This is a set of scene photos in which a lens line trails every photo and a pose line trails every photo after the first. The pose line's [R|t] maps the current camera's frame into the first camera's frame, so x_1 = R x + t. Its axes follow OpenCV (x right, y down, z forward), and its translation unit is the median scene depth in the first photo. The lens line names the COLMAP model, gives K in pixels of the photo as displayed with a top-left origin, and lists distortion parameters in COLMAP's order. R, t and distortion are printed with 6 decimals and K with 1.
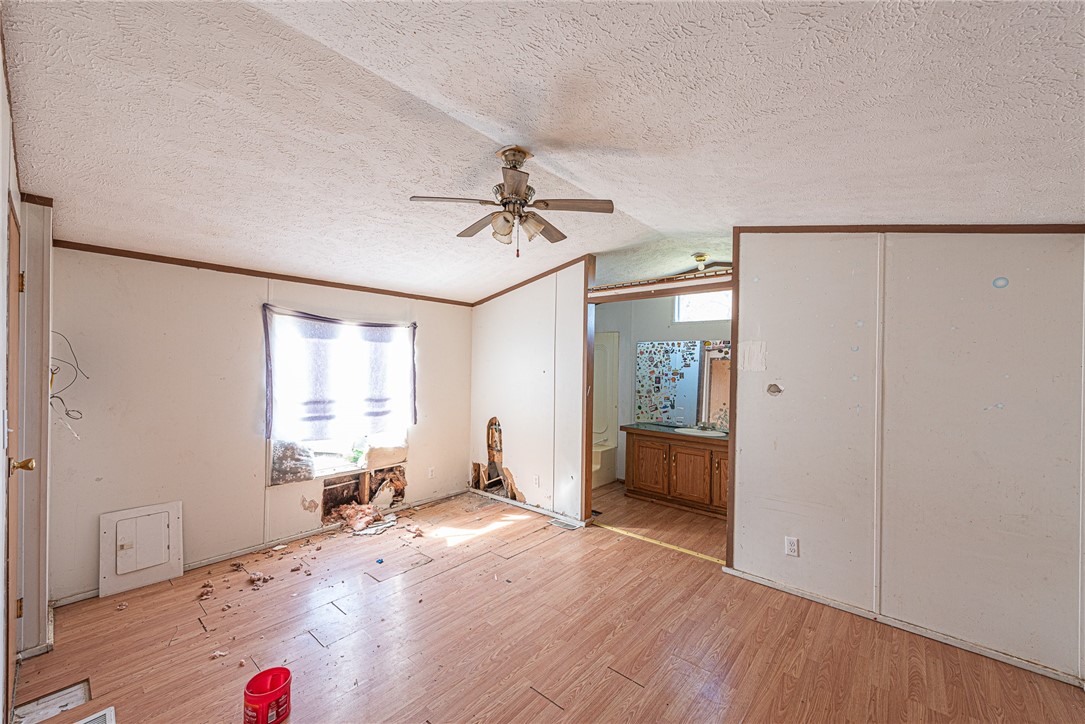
lens RADIAL K [[424.5, 0, 541.2], [0, 424.5, 363.7], [0, 0, 1]] dist [-0.000595, -0.000158]
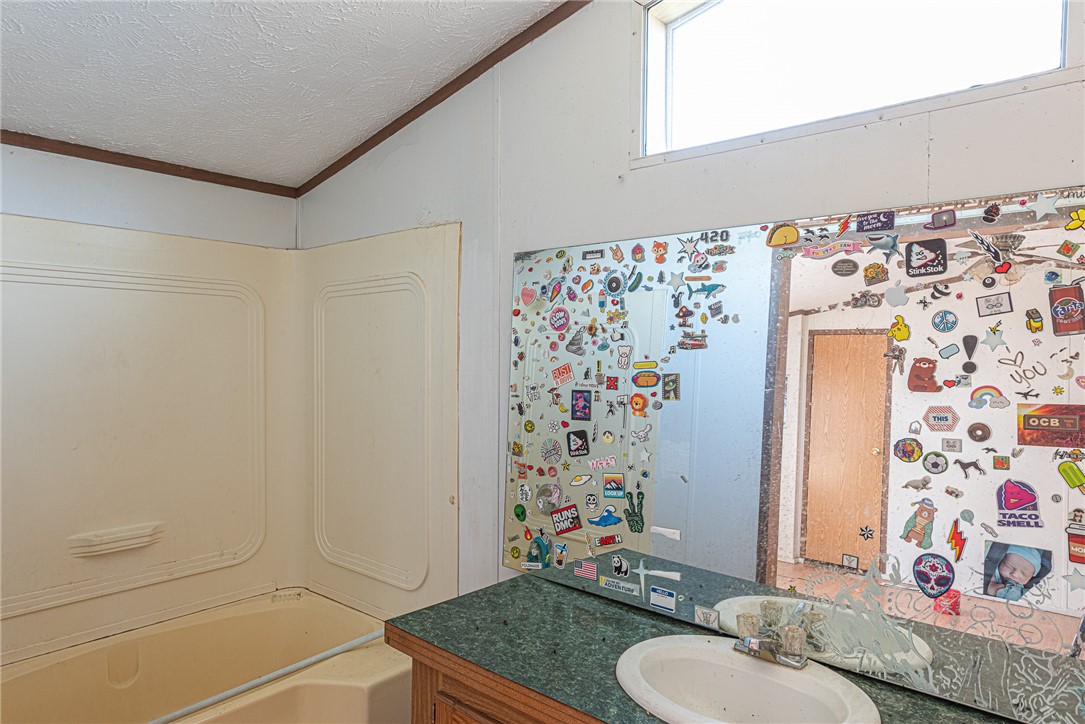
lens RADIAL K [[682.8, 0, 543.1], [0, 682.8, 362.5], [0, 0, 1]] dist [0.001139, 0.000027]
pose [[0.999977, -0.006460, 0.001979, 0.254607], [0.006432, 0.999887, 0.013566, 0.009318], [-0.002066, -0.013553, 0.999906, 0.618211]]
